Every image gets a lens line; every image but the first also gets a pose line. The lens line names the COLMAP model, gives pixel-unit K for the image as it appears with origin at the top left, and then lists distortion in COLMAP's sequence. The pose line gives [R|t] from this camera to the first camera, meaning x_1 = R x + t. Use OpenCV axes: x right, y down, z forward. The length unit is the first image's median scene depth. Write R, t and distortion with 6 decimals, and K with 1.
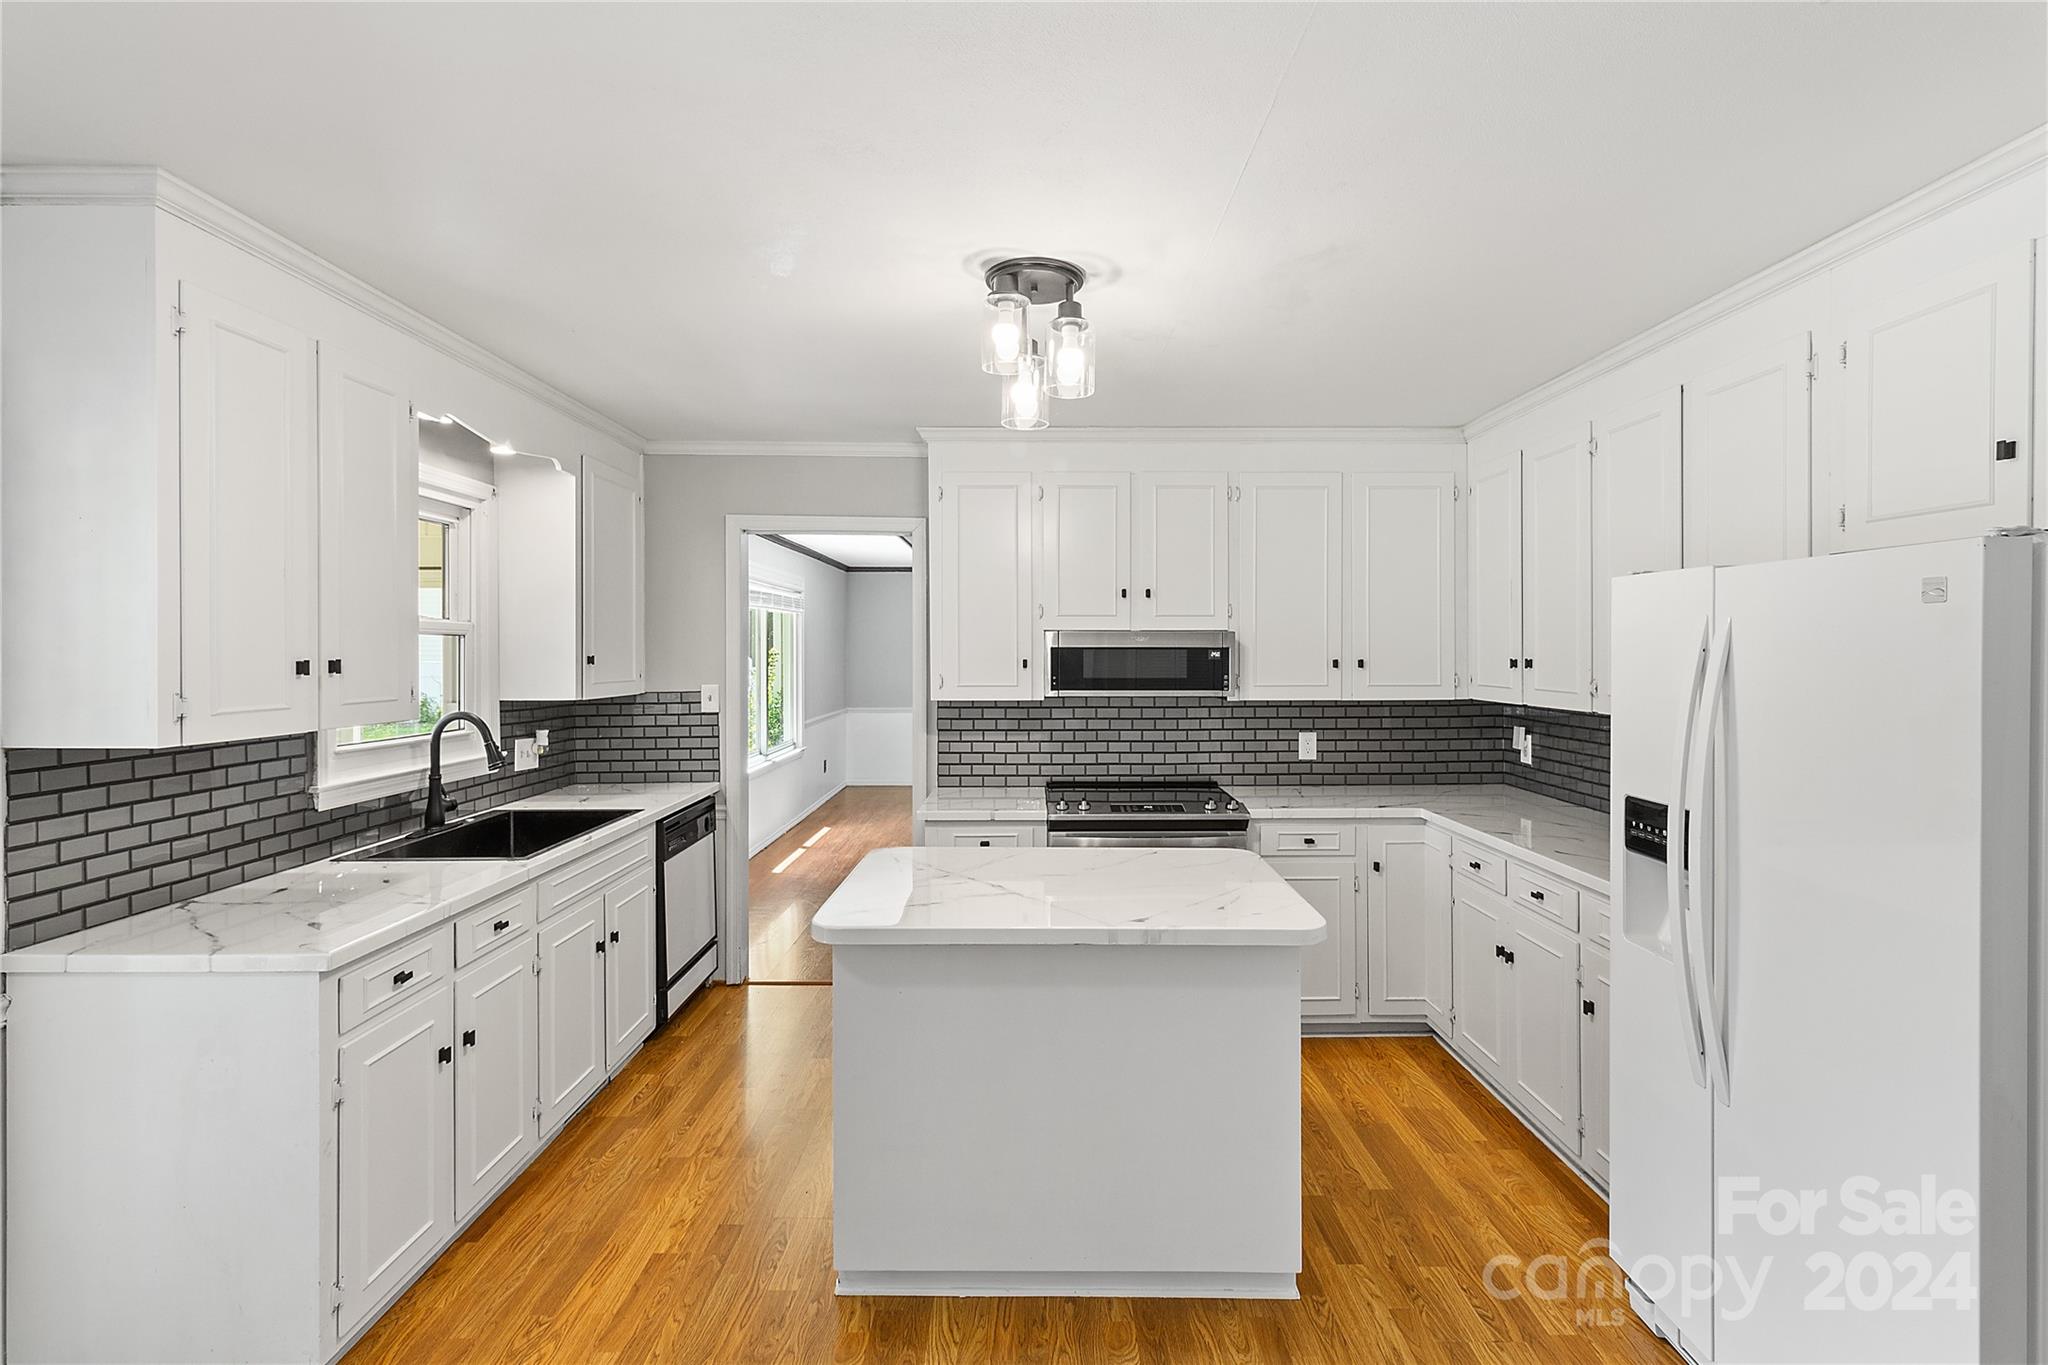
lens RADIAL K [[949.7, 0, 1039.3], [0, 949.7, 657.0], [0, 0, 1]] dist [0.005541, 0.000397]
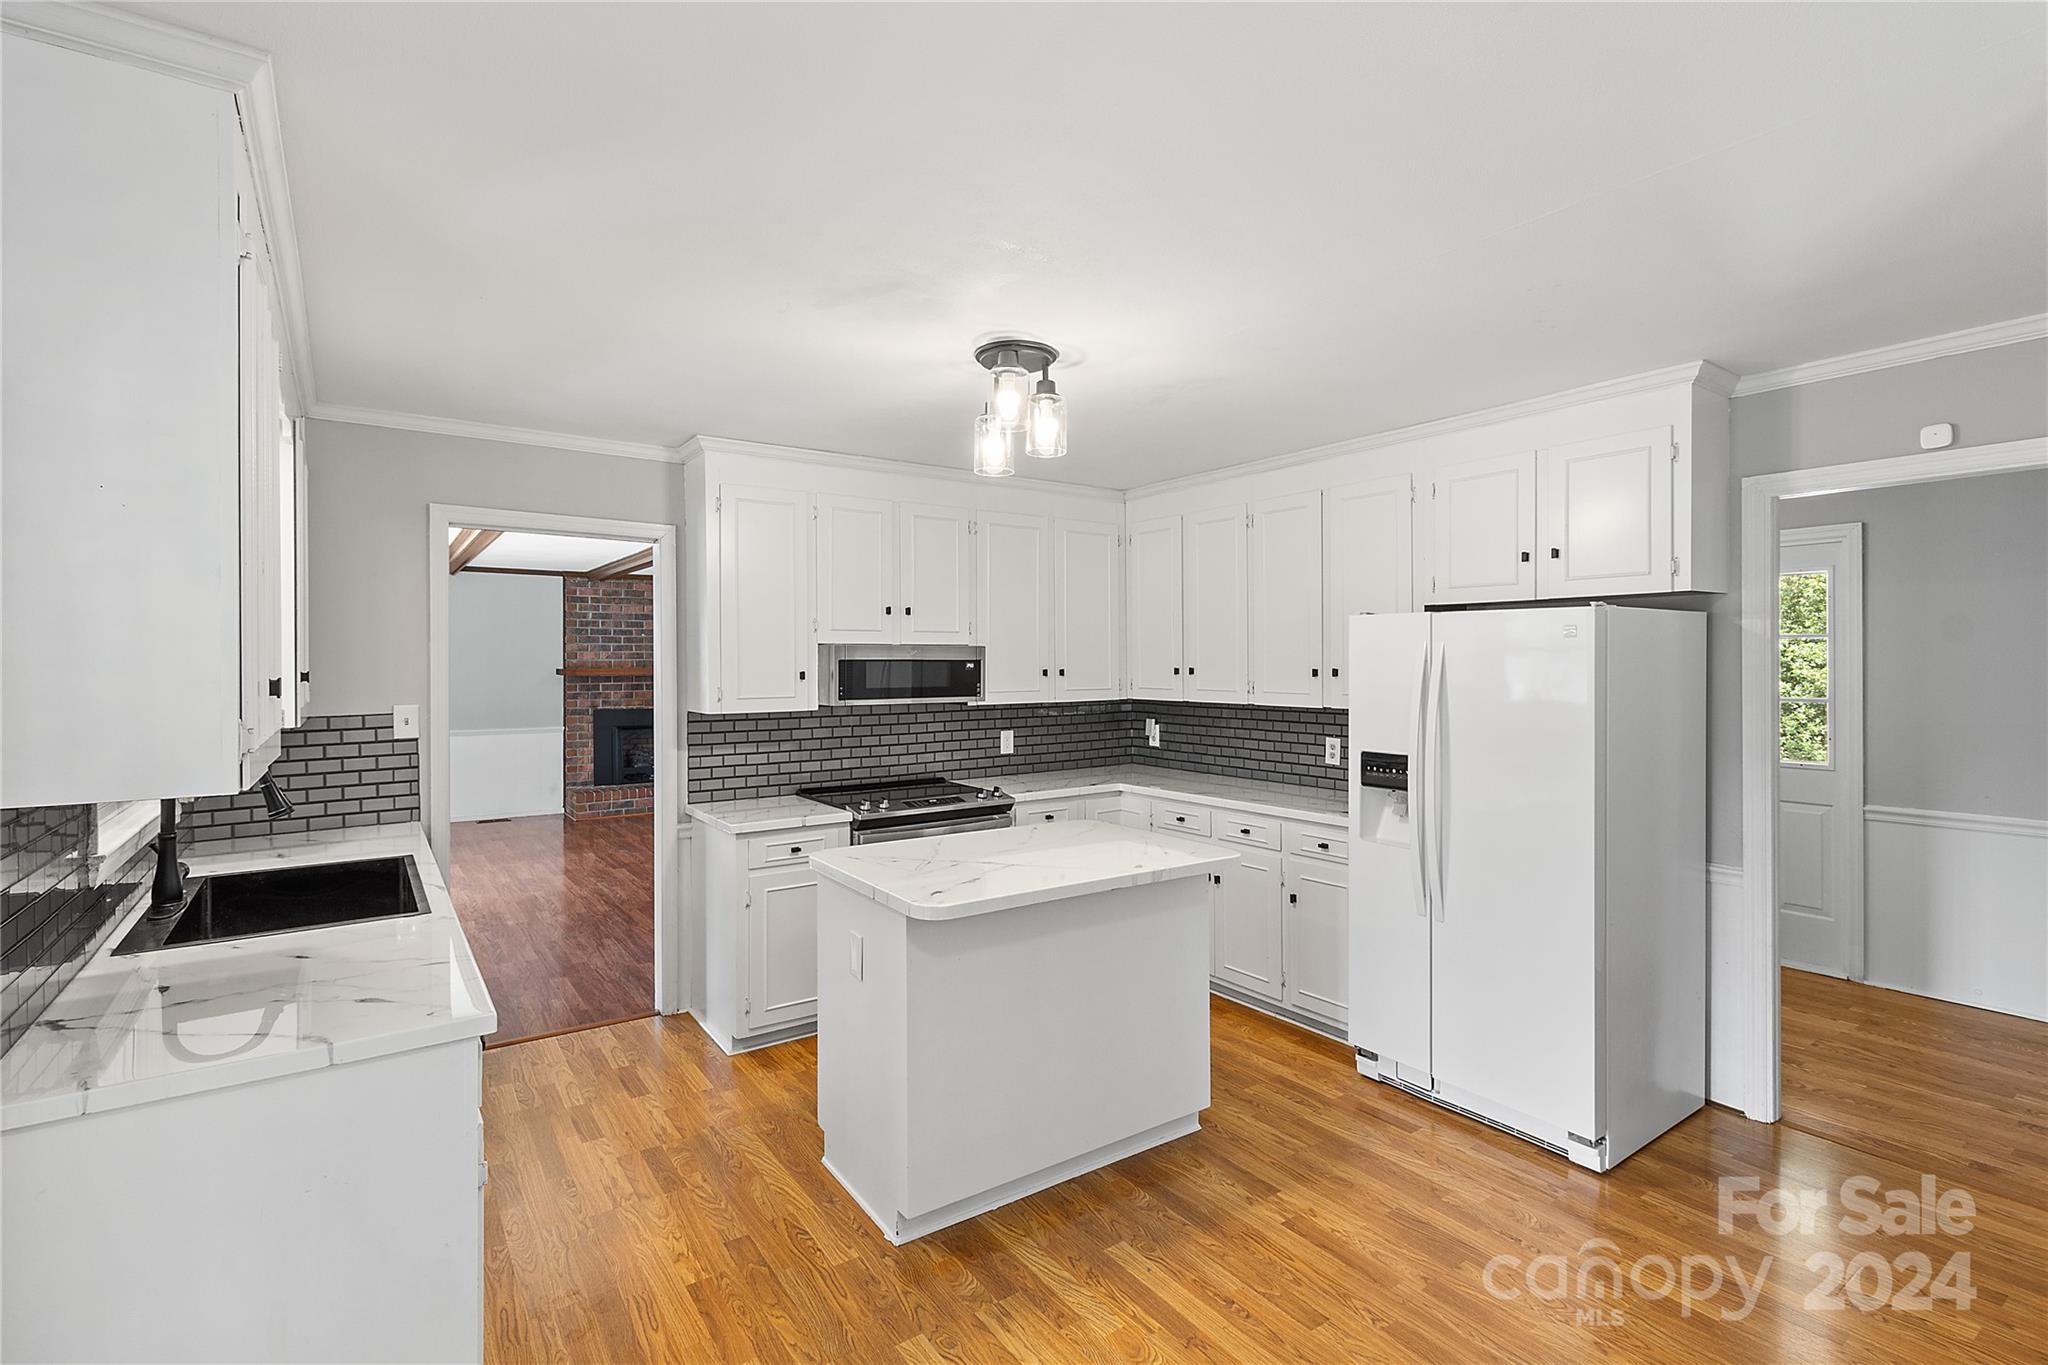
lens RADIAL K [[949.7, 0, 1044.0], [0, 949.7, 667.7], [0, 0, 1]] dist [0.005541, 0.000397]
pose [[0.817571, -0.006139, 0.575796, -0.401949], [0.006309, 0.999979, 0.001704, -0.001635], [-0.575794, 0.002240, 0.817592, -0.002442]]
